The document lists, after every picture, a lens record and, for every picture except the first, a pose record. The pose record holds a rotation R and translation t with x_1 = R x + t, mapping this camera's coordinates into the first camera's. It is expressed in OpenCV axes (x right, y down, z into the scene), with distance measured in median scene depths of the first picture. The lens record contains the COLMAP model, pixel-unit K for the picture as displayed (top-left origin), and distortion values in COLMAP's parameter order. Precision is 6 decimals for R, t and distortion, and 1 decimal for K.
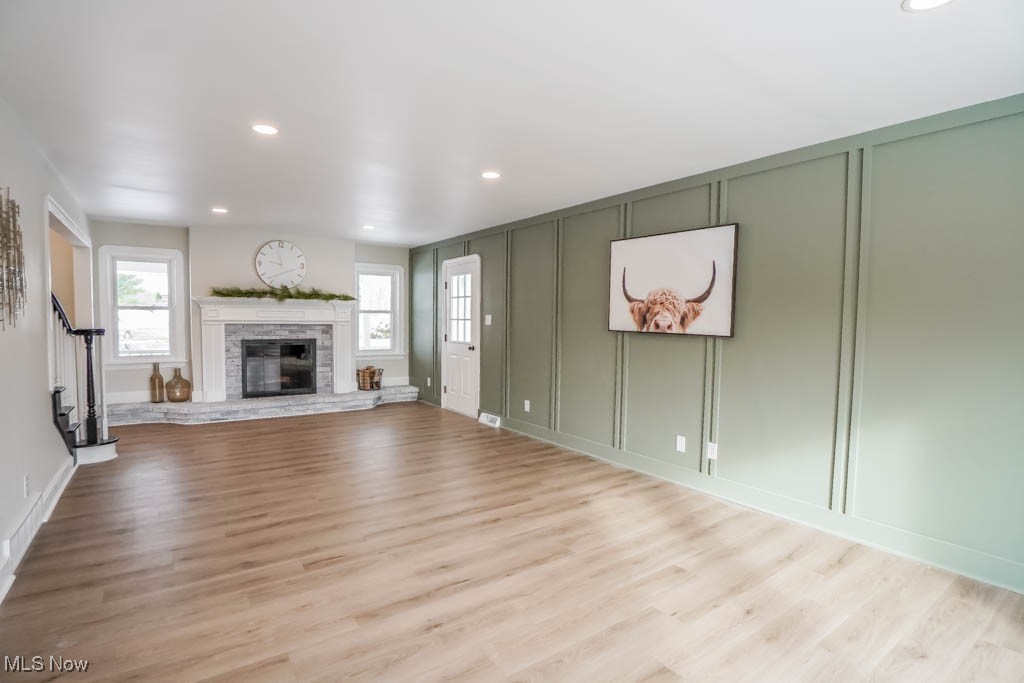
lens RADIAL K [[524.8, 0, 511.8], [0, 524.8, 352.5], [0, 0, 1]] dist [-0.037186, 0.006576]
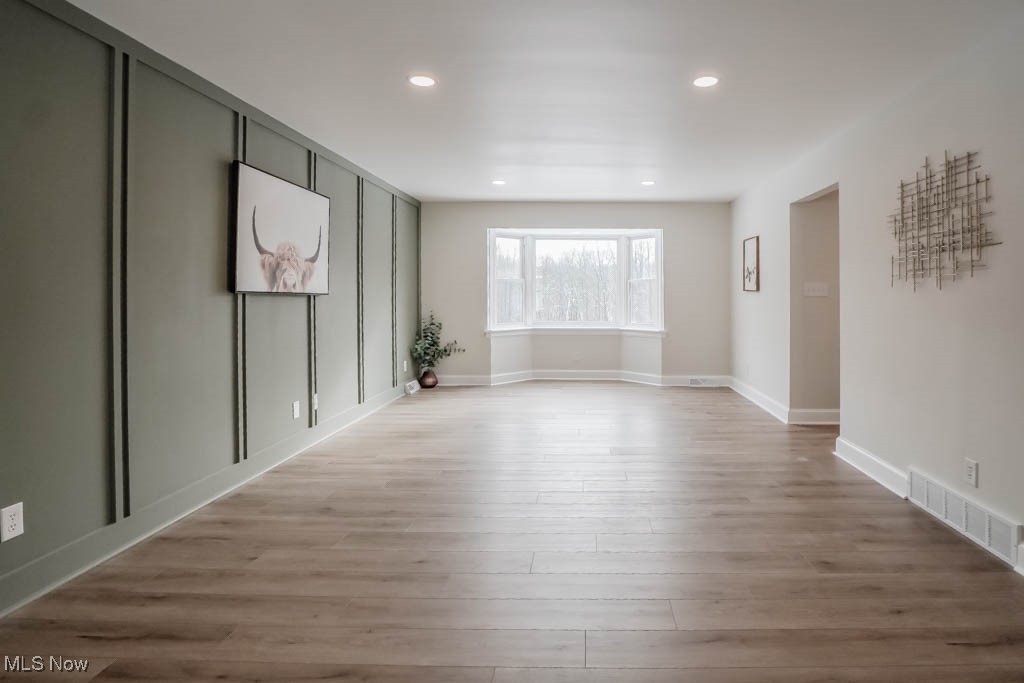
lens RADIAL K [[524.8, 0, 575.4], [0, 524.8, 296.5], [0, 0, 1]] dist [-0.037186, 0.006576]
pose [[-0.815651, -0.012355, 0.578413, -0.371697], [0.031594, 0.997329, 0.065857, -0.044019], [-0.577681, 0.071991, -0.813082, 0.861152]]
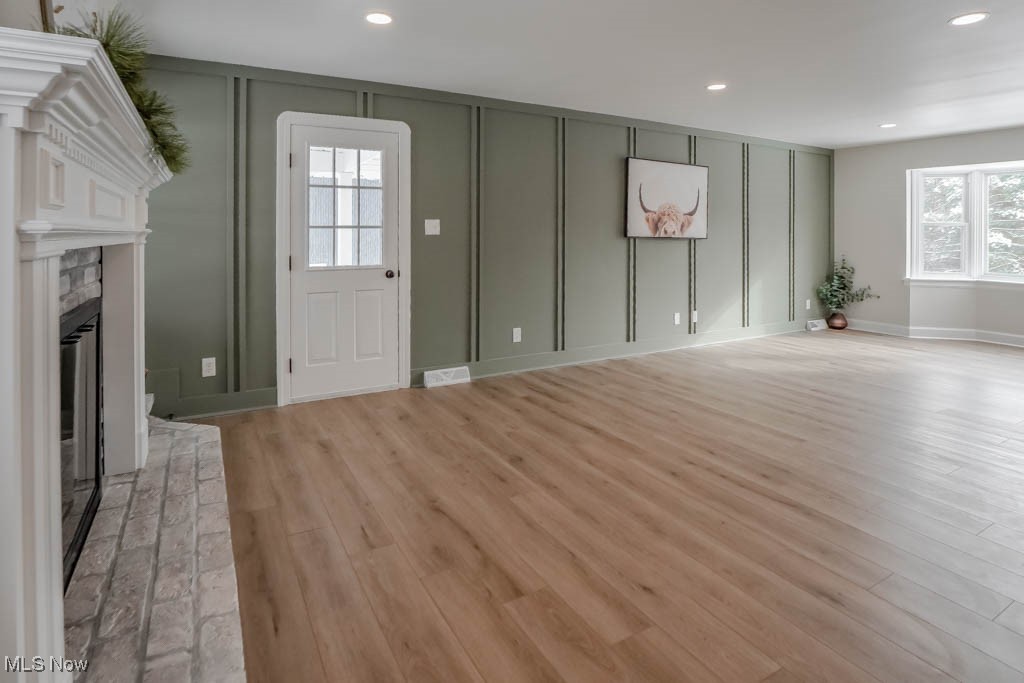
lens RADIAL K [[524.8, 0, 514.1], [0, 524.8, 230.1], [0, 0, 1]] dist [-0.037186, 0.006576]
pose [[0.079483, -0.001841, 0.996835, -0.629384], [0.062969, 0.998010, -0.003177, -0.045537], [-0.994845, 0.063022, 0.079441, 0.767814]]
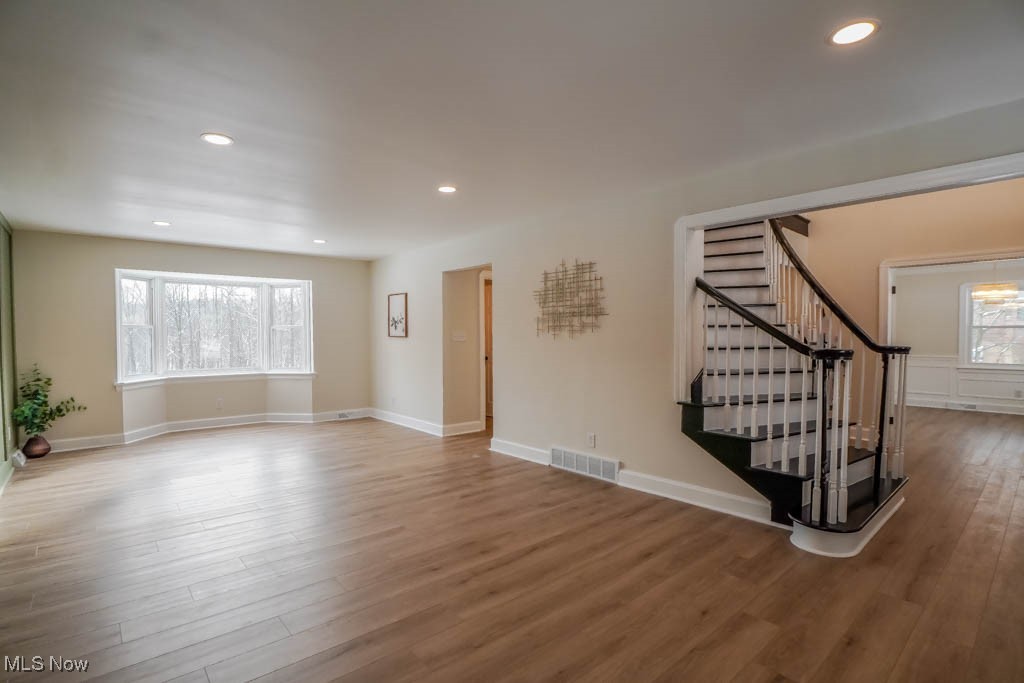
lens RADIAL K [[496.2, 0, 489.4], [0, 496.2, 348.1], [0, 0, 1]] dist [-0.033874, 0.003347]
pose [[-0.996824, -0.000915, -0.079629, -0.218934], [-0.008557, 0.995374, 0.095692, -0.062283], [0.079173, 0.096069, -0.992221, 1.010824]]
